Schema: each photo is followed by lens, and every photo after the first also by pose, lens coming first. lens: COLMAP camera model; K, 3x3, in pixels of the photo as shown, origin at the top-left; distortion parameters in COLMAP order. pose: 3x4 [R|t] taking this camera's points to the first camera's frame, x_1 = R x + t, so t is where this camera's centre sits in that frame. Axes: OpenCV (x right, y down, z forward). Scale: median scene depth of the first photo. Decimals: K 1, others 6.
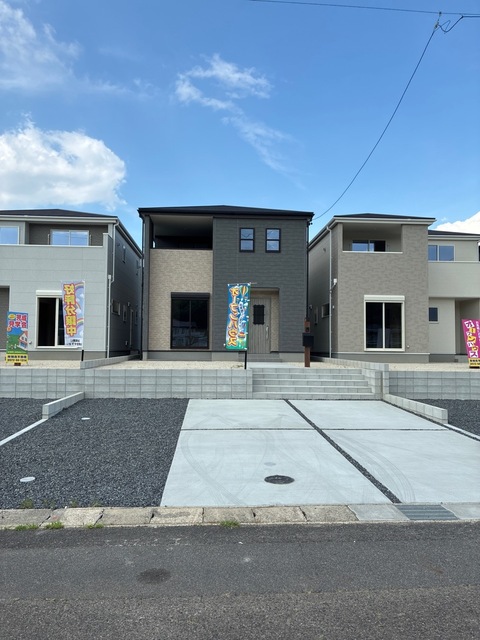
lens RADIAL K [[485.8, 0, 235.8], [0, 485.8, 323.4], [0, 0, 1]] dist [0.051531, -0.055713]
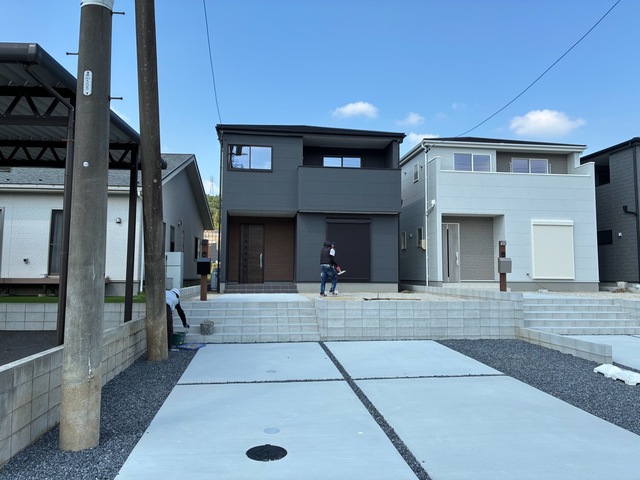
lens RADIAL K [[485.8, 0, 328.6], [0, 485.8, 231.0], [0, 0, 1]] dist [0.051531, -0.055713]
pose [[0.995967, 0.005377, 0.089560, -0.876811], [-0.001620, 0.999118, -0.041964, -0.003381], [-0.089706, 0.041650, 0.995097, 0.054243]]
